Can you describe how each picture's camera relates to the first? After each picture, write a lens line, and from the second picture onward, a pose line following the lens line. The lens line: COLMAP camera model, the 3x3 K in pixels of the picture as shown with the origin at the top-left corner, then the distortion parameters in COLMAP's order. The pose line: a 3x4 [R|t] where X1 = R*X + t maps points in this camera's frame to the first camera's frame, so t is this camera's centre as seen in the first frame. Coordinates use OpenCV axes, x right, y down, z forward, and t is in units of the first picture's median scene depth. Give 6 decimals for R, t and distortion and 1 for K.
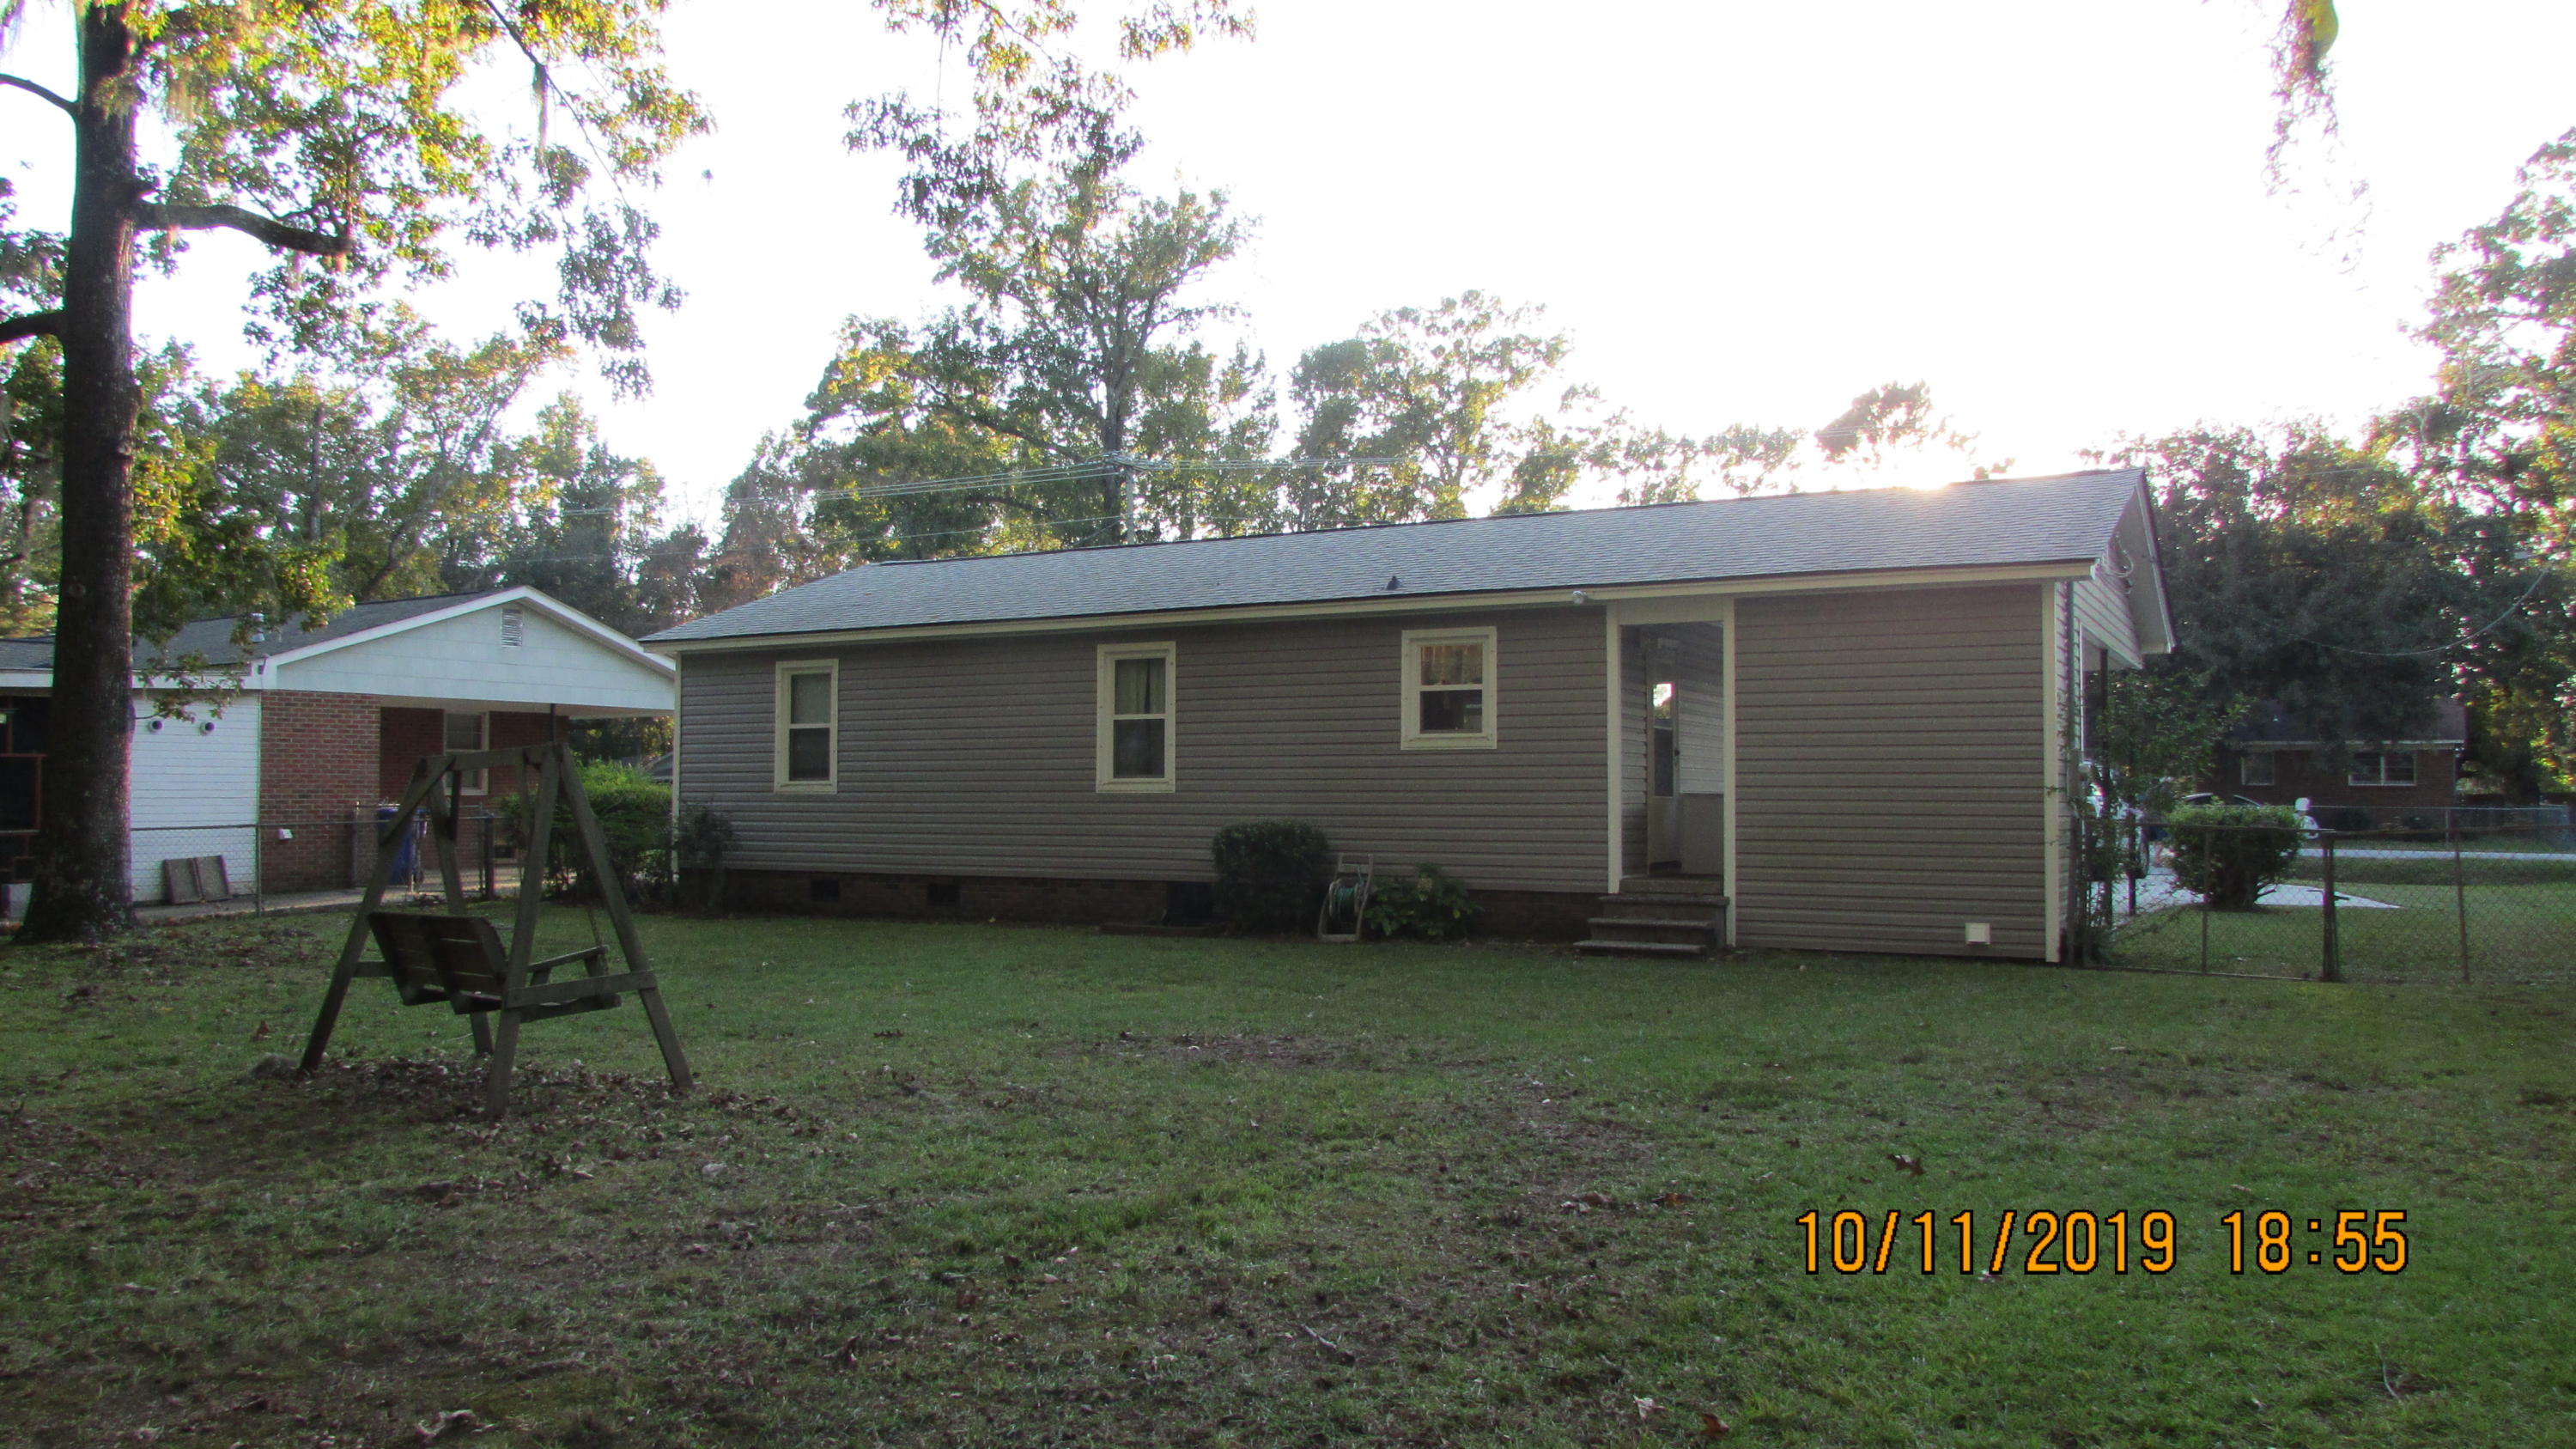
lens RADIAL K [[1831.1, 0, 1288.0], [0, 1831.1, 724.5], [0, 0, 1]] dist [-0.051394, 0.036997]
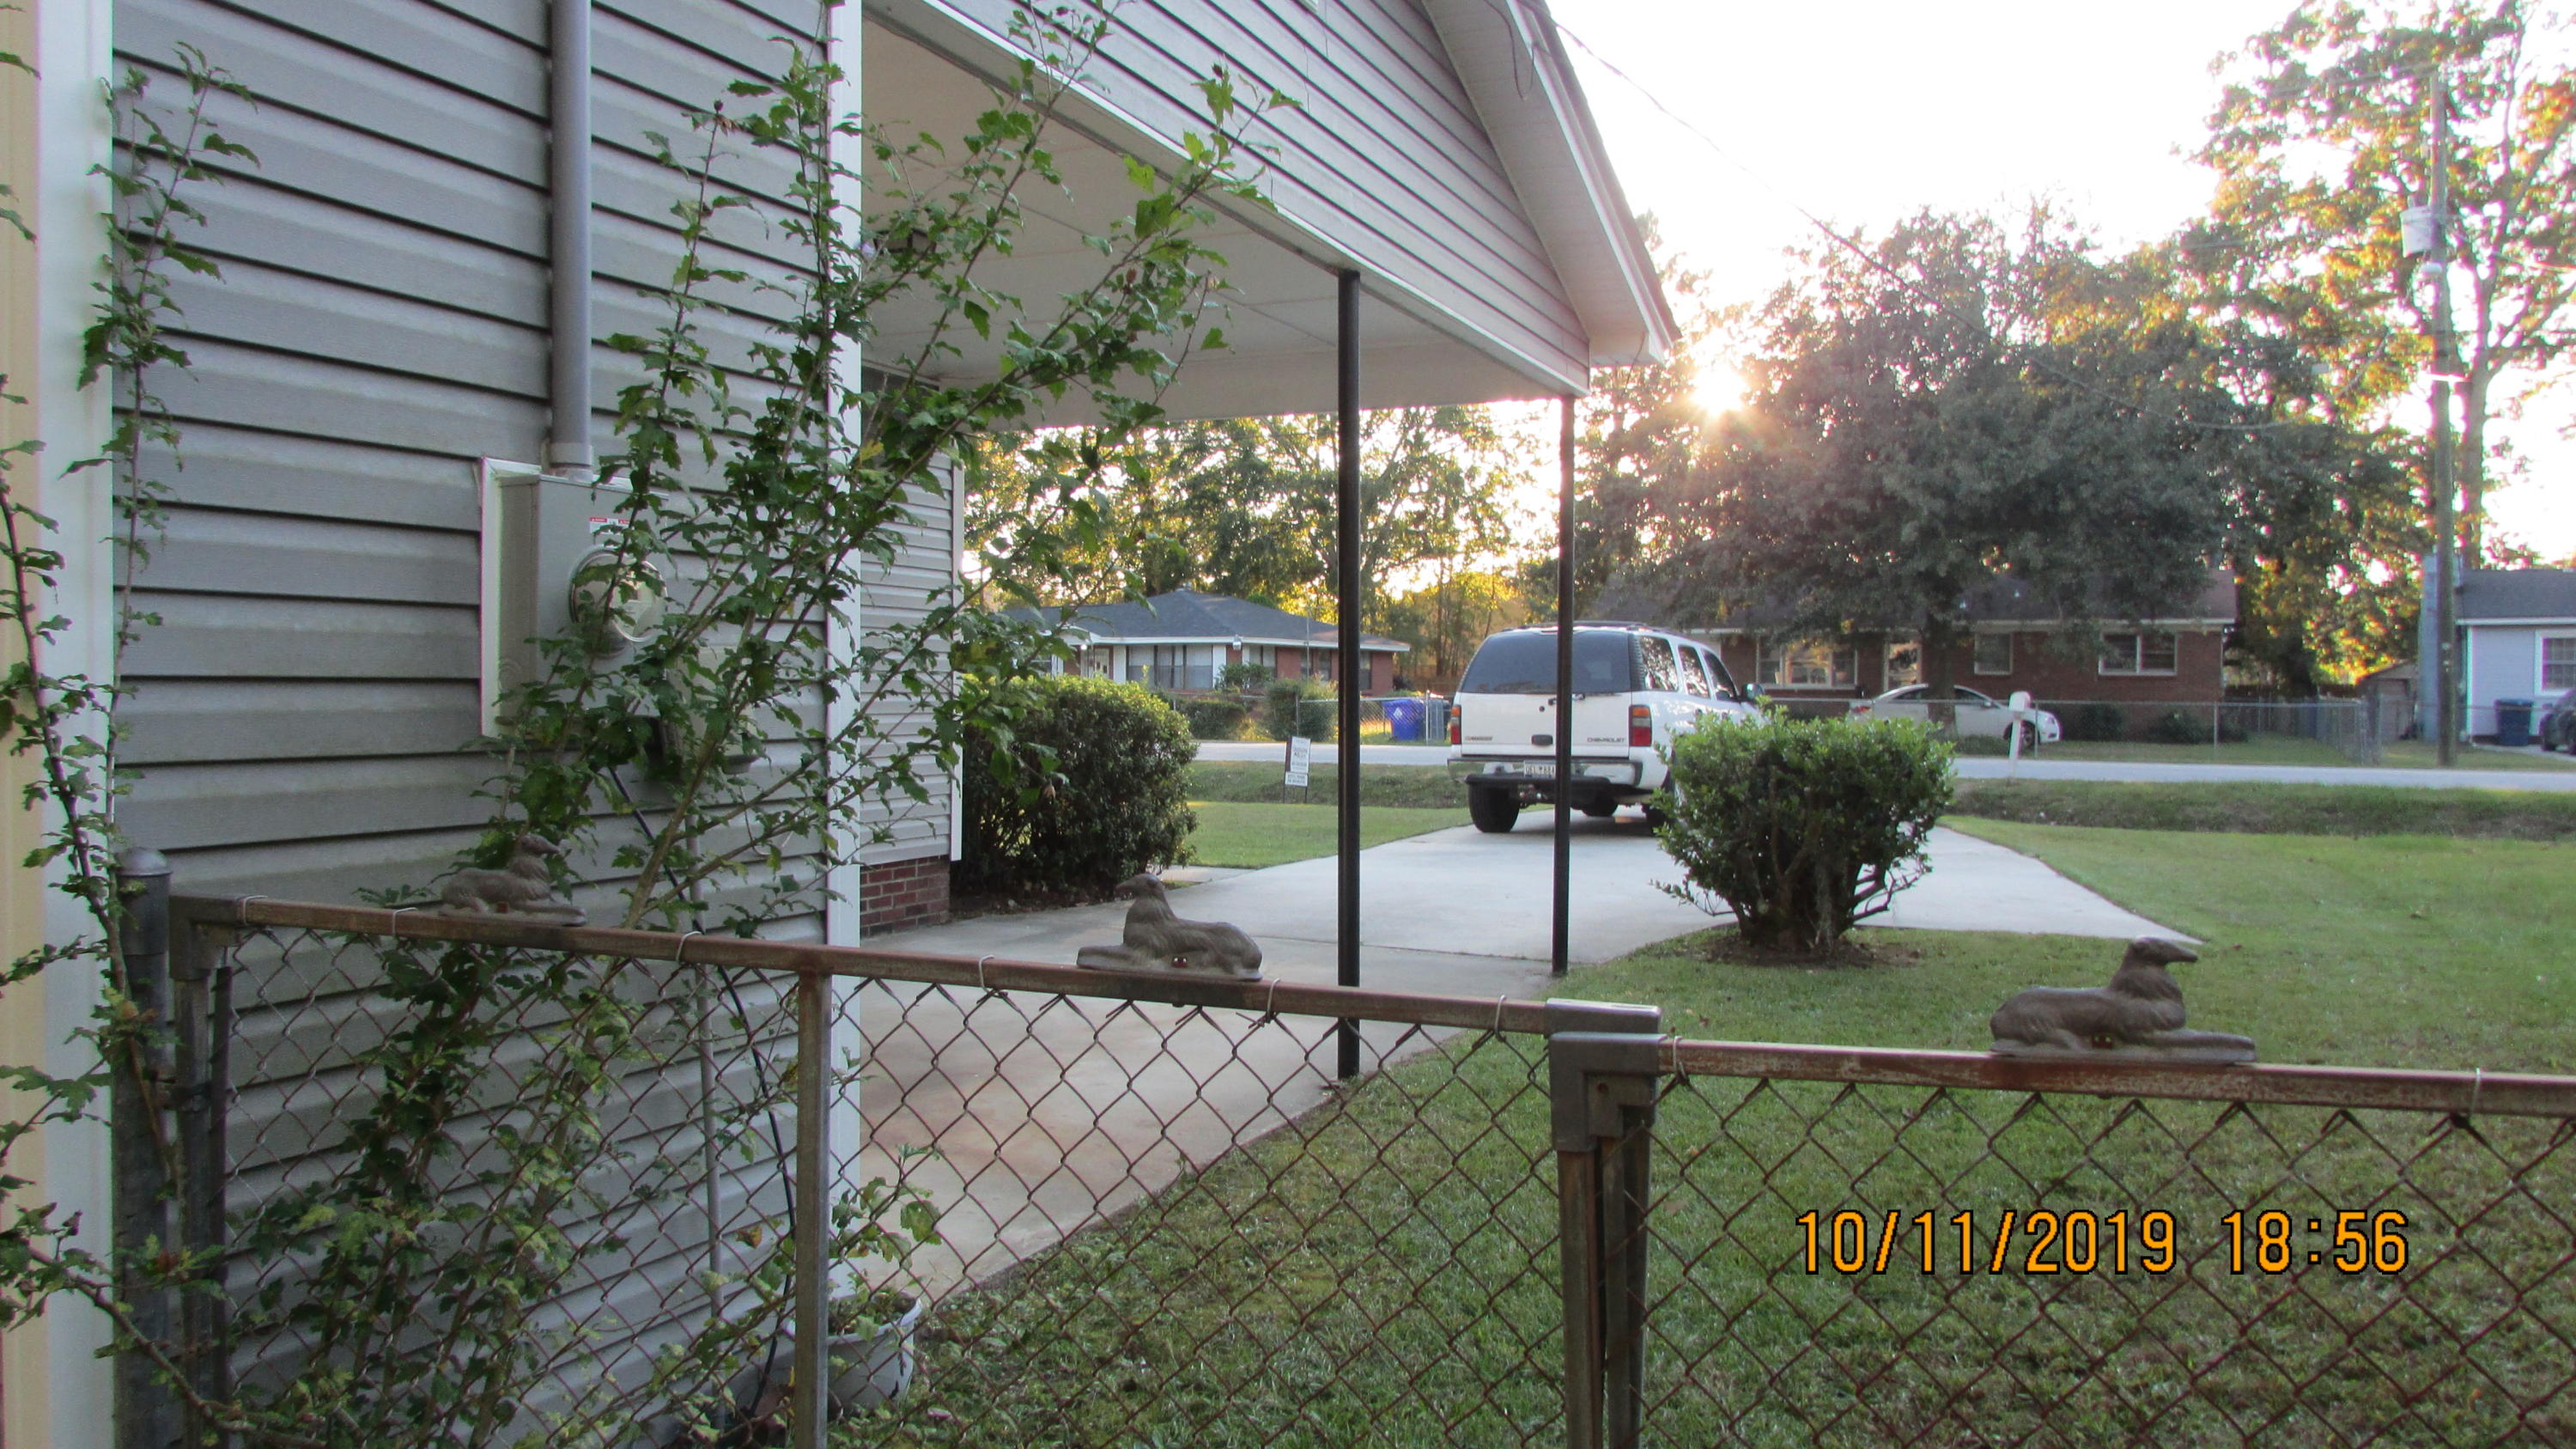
lens RADIAL K [[1831.1, 0, 1288.0], [0, 1831.1, 724.5], [0, 0, 1]] dist [-0.051394, 0.036997]
pose [[0.994645, -0.004850, 0.103234, 0.112528], [-0.001327, 0.998217, 0.059677, 0.006589], [-0.103339, -0.059494, 0.992865, 0.181730]]
